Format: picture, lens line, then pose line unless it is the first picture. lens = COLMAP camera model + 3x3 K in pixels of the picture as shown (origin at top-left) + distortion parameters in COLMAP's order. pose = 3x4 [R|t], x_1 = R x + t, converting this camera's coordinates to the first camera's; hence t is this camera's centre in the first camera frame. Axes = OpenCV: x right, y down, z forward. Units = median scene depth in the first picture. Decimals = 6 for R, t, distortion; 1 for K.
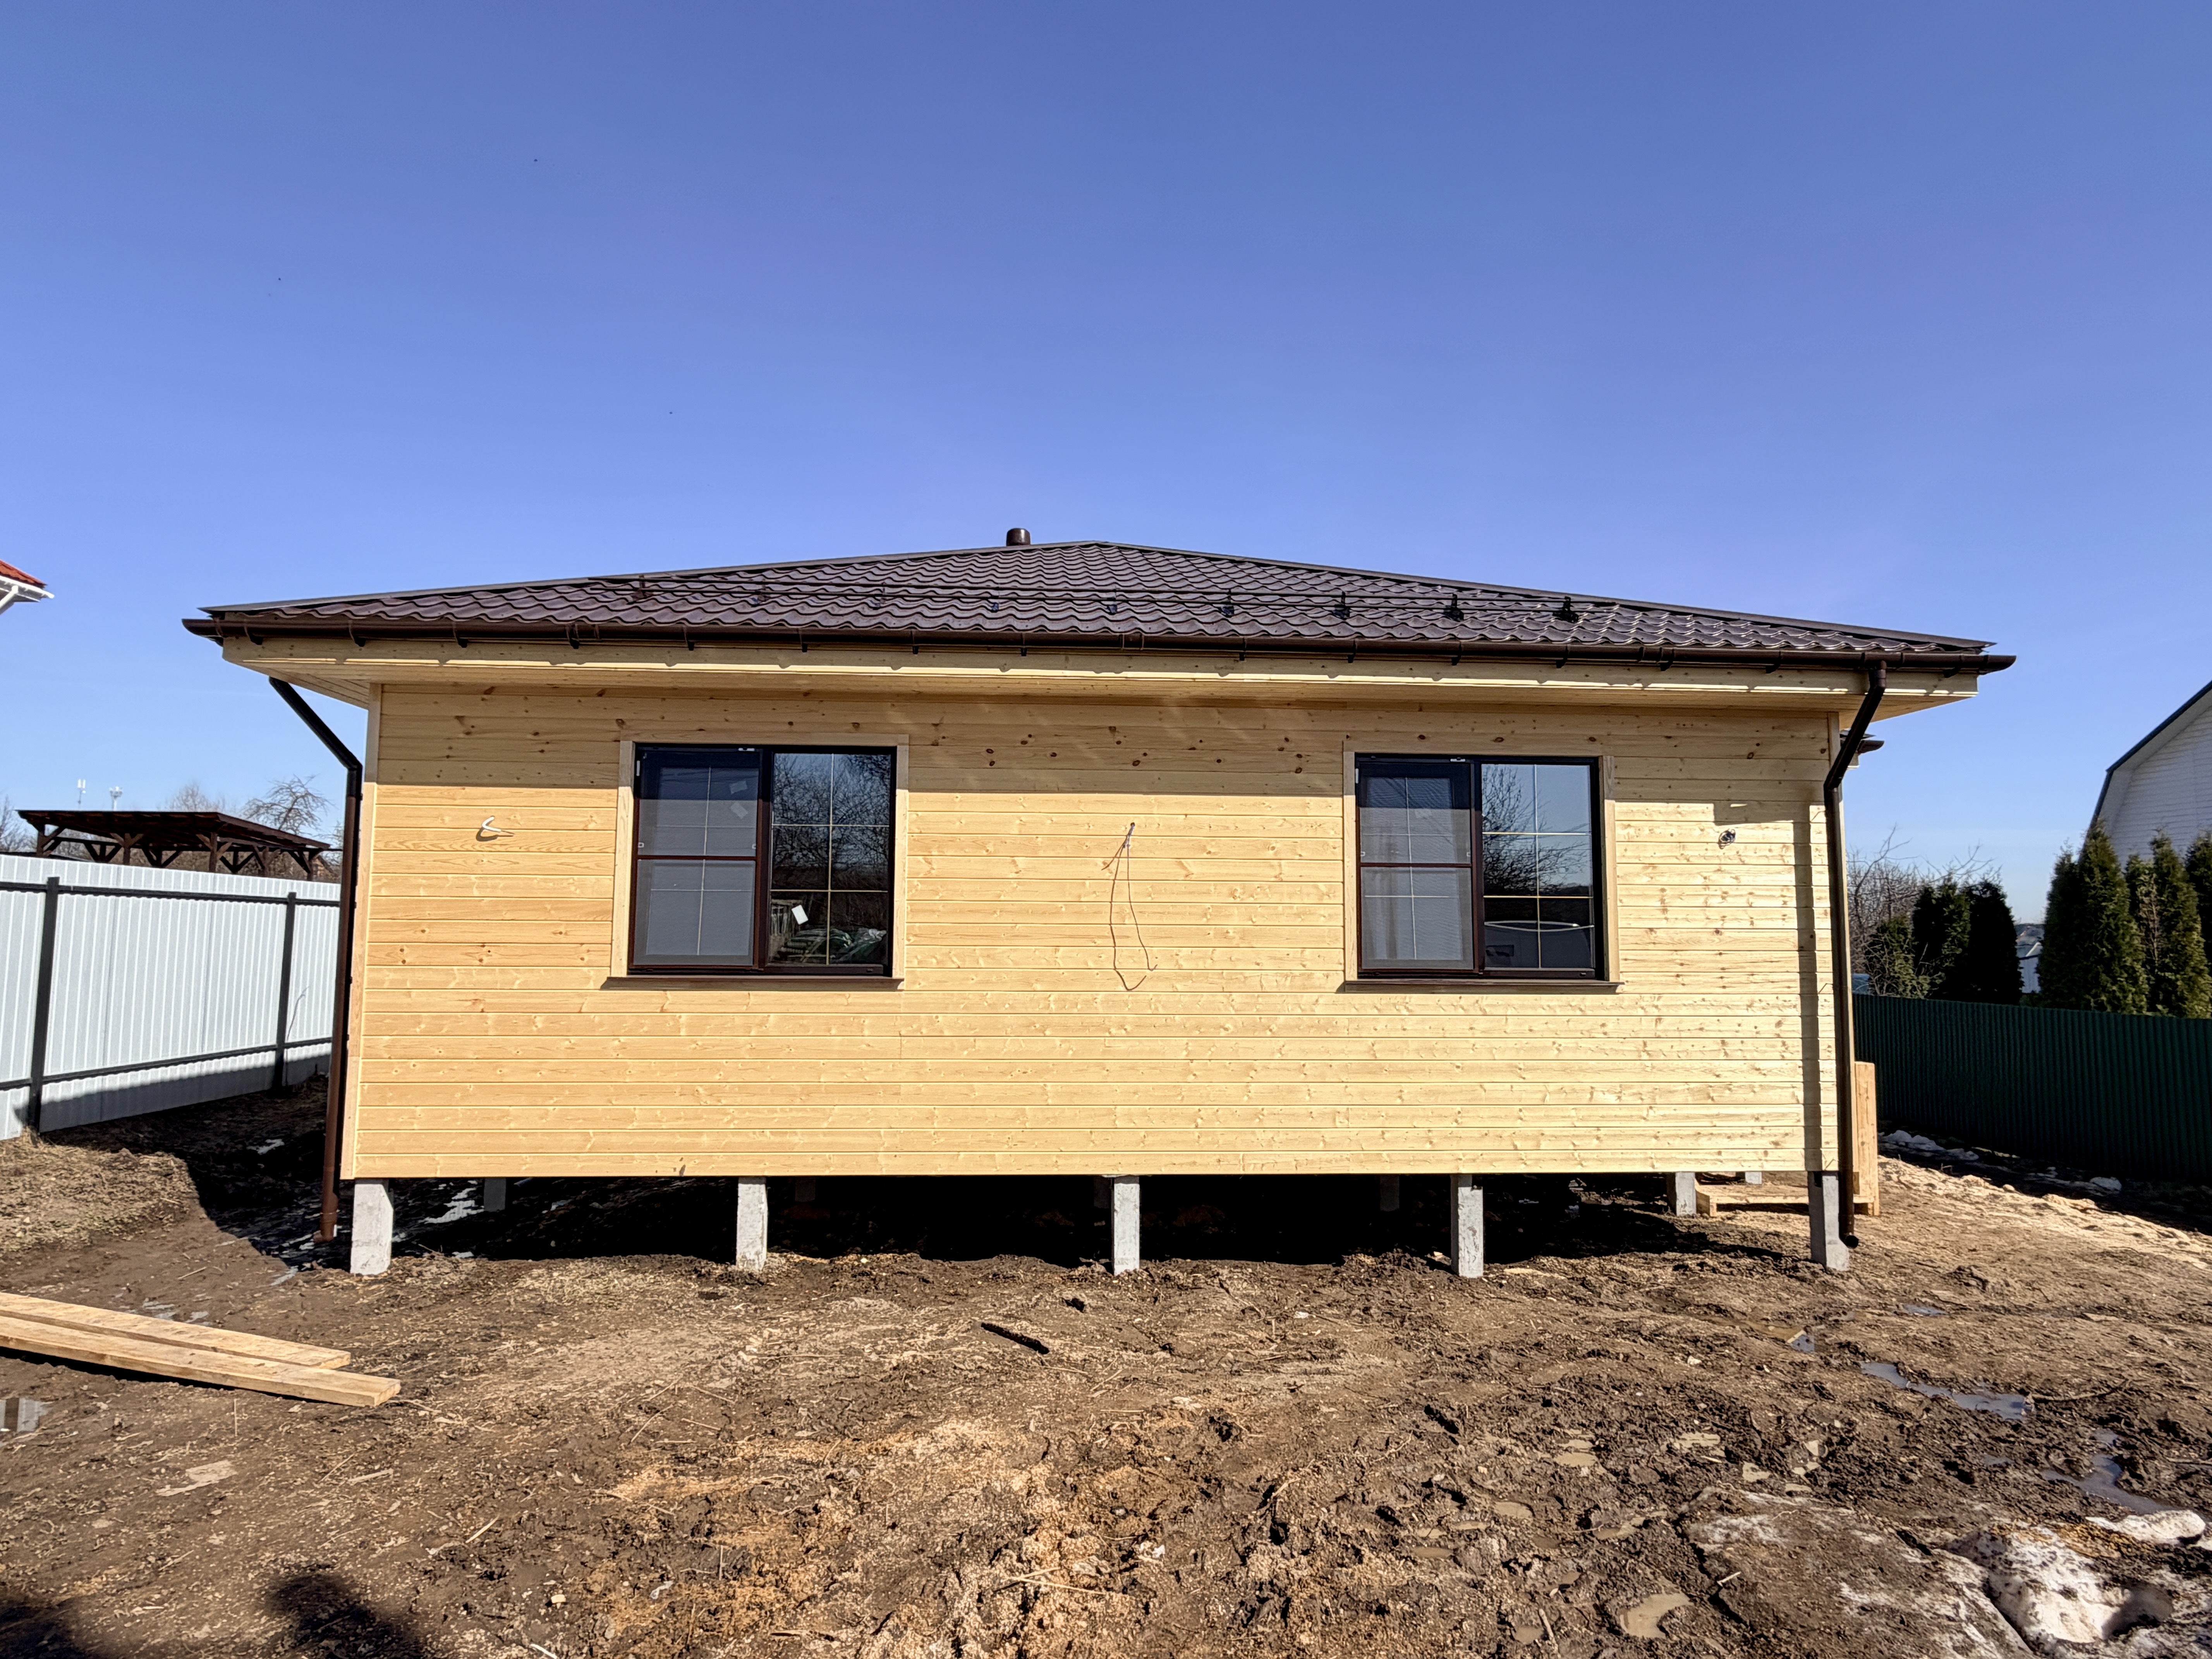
lens RADIAL K [[895.6, 0, 1060.5], [0, 895.6, 860.6], [0, 0, 1]] dist [0.000045, 0.000130]
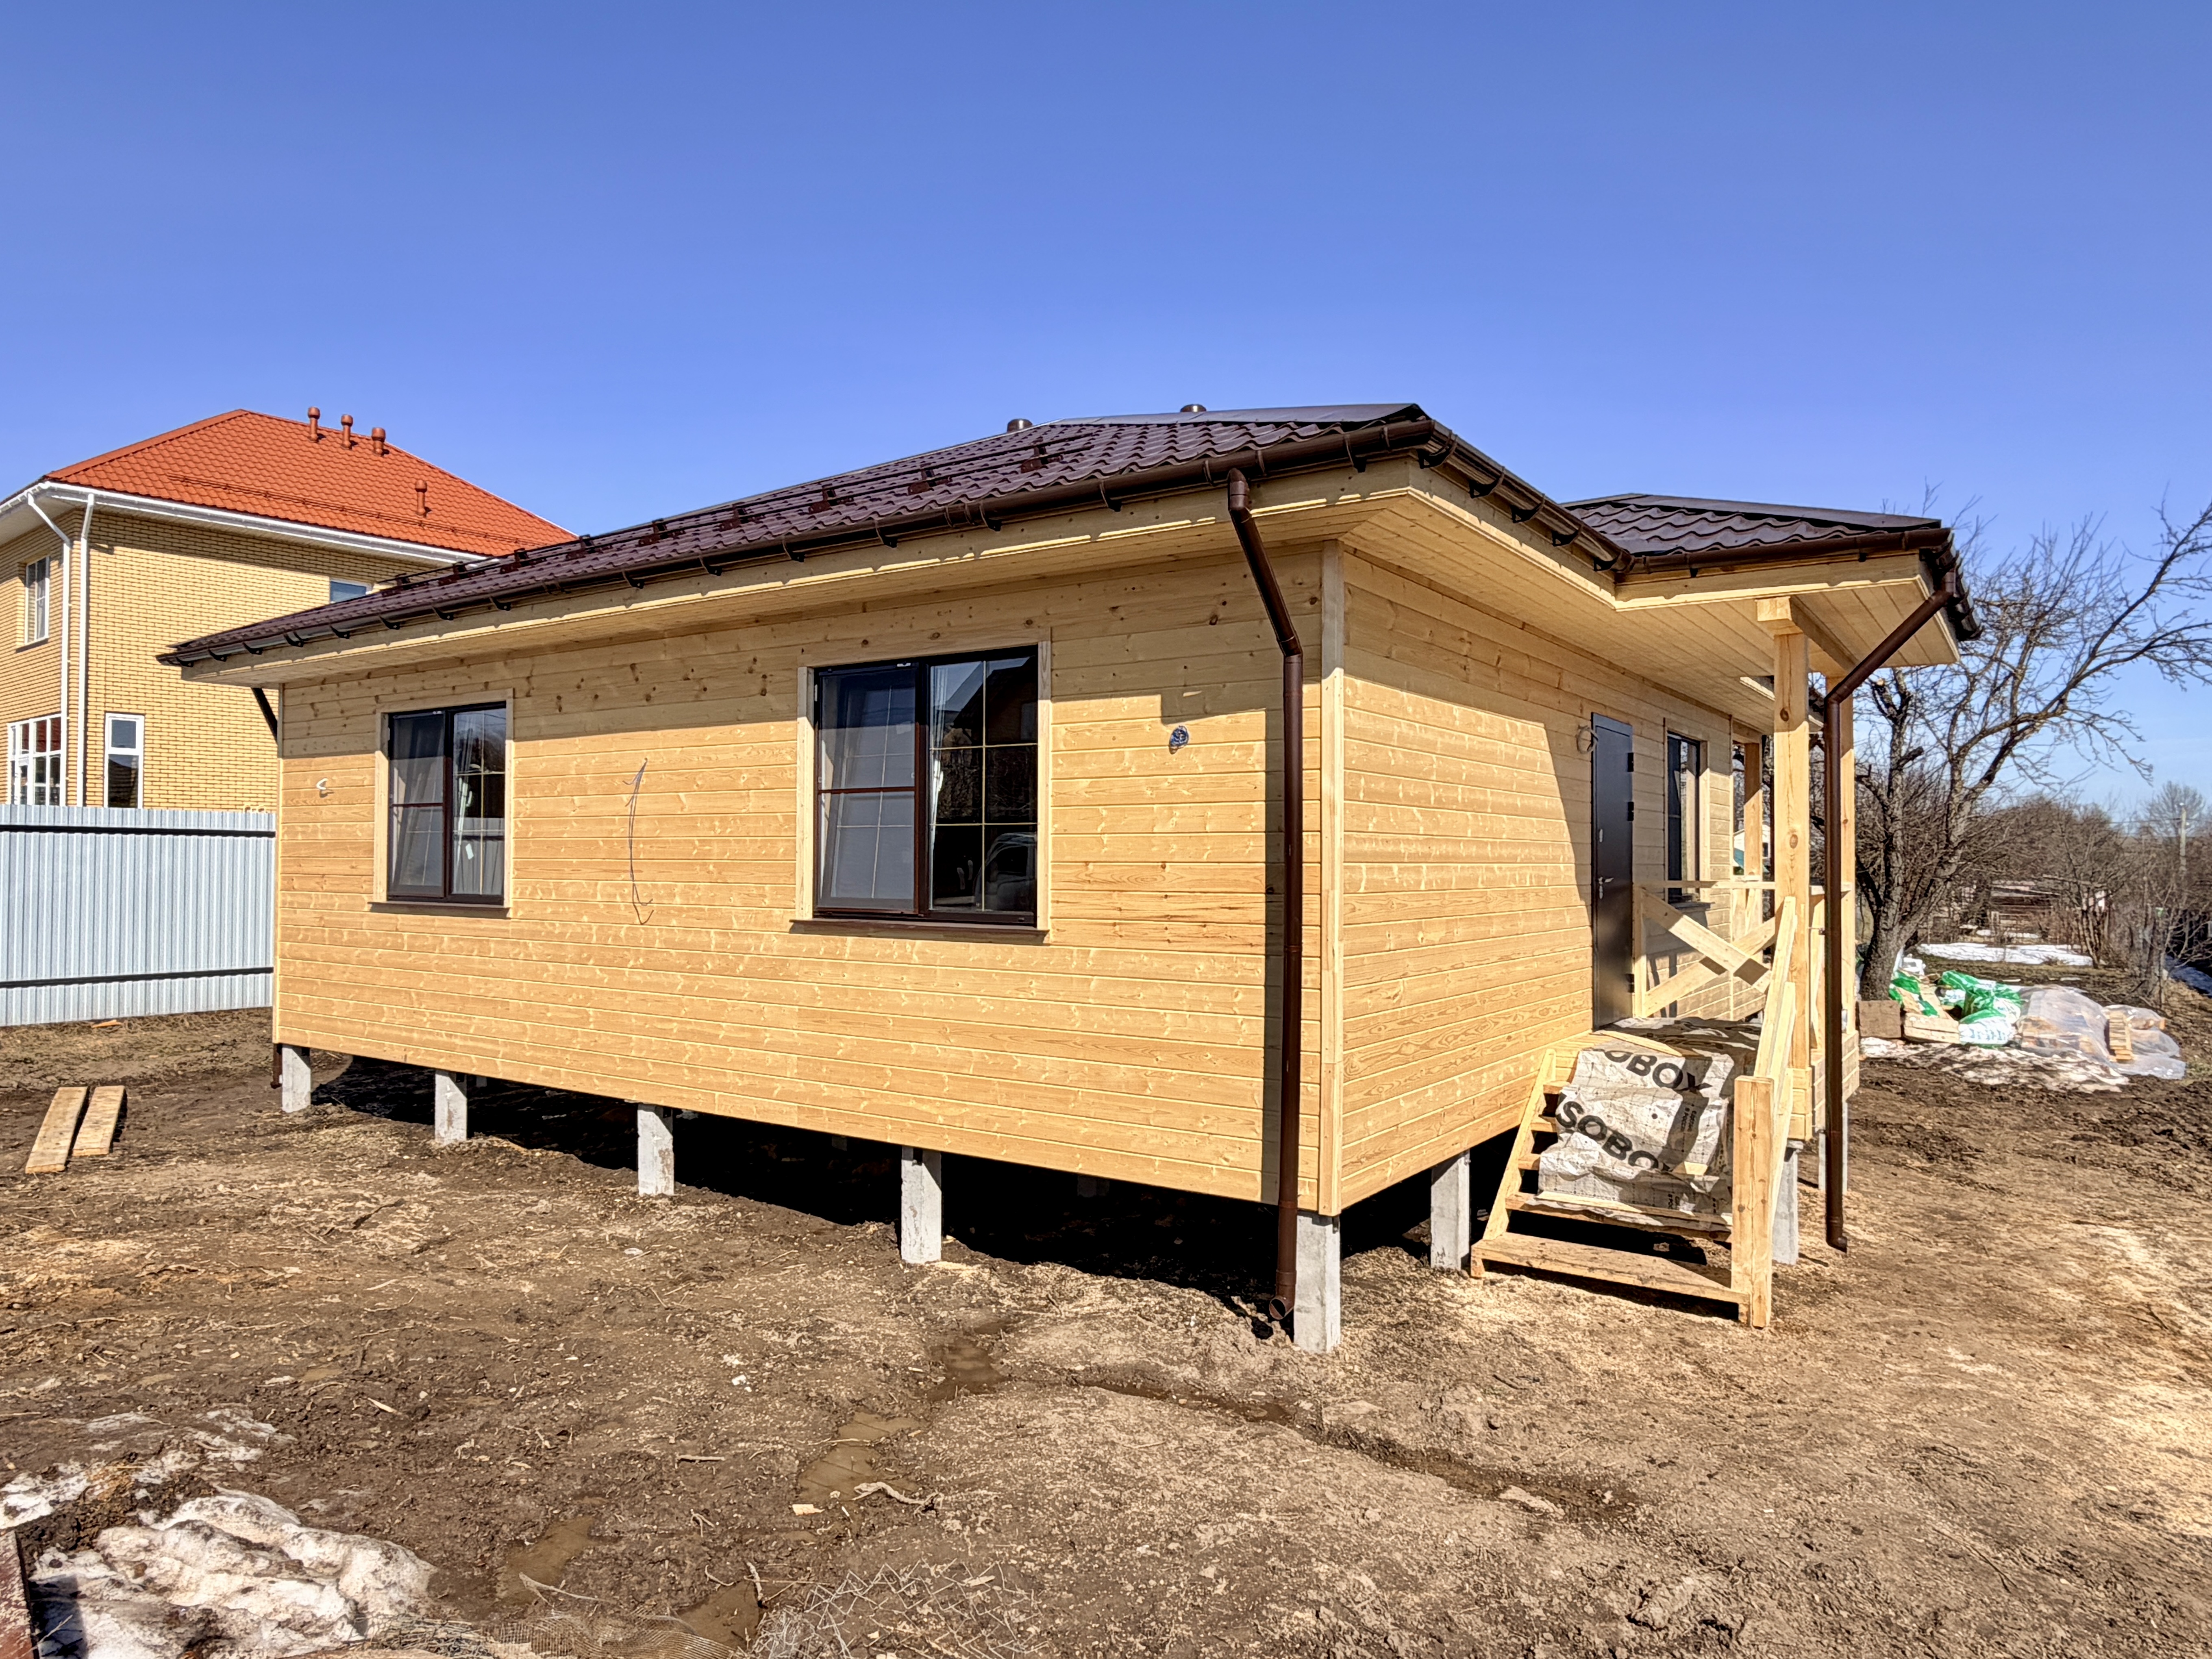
lens RADIAL K [[1385.0, 0, 1092.0], [0, 1385.0, 827.6], [0, 0, 1]] dist [0.001028, 0.000711]
pose [[0.798355, -0.017496, -0.601933, 1.453609], [0.042635, 0.998712, 0.027518, 0.014333], [0.600676, -0.047632, 0.798073, 0.053423]]
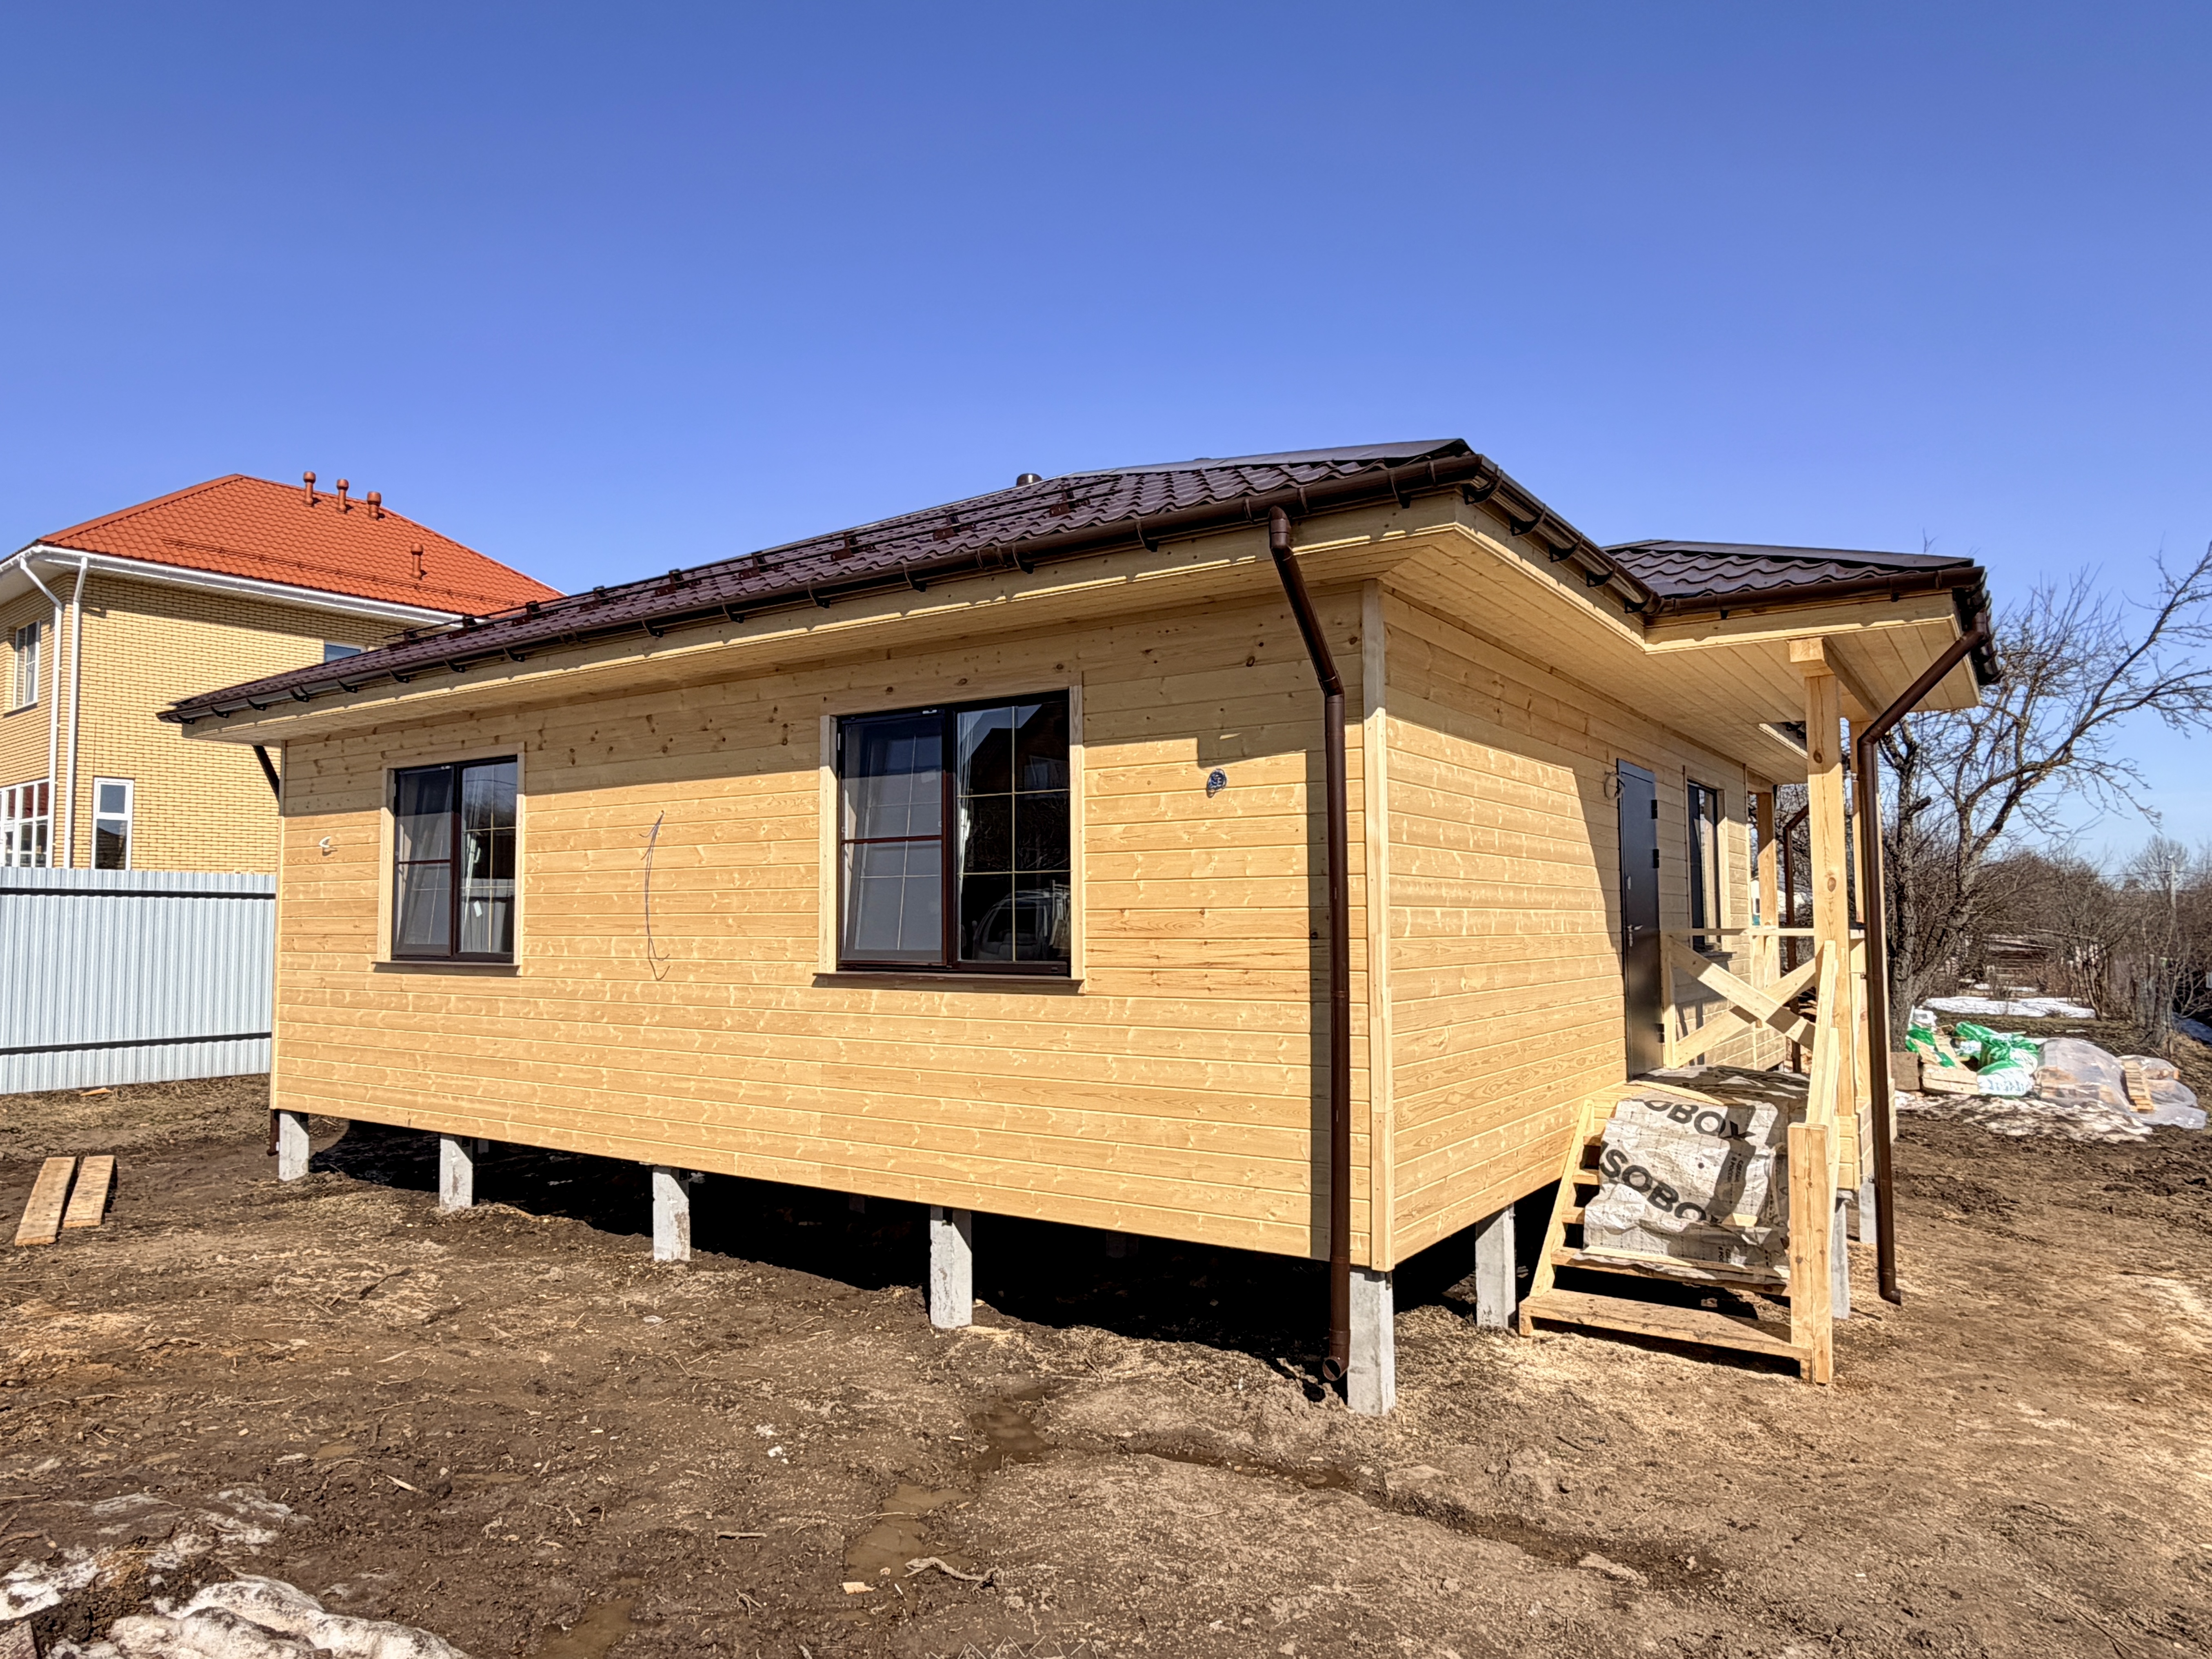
lens RADIAL K [[1393.9, 0, 1106.0], [0, 1393.9, 829.5], [0, 0, 1]] dist [0.001073, 0.000553]
pose [[0.804991, -0.049025, -0.591257, 1.415693], [0.050817, 0.998615, -0.013614, 0.025355], [0.591106, -0.019087, 0.806368, 0.047689]]
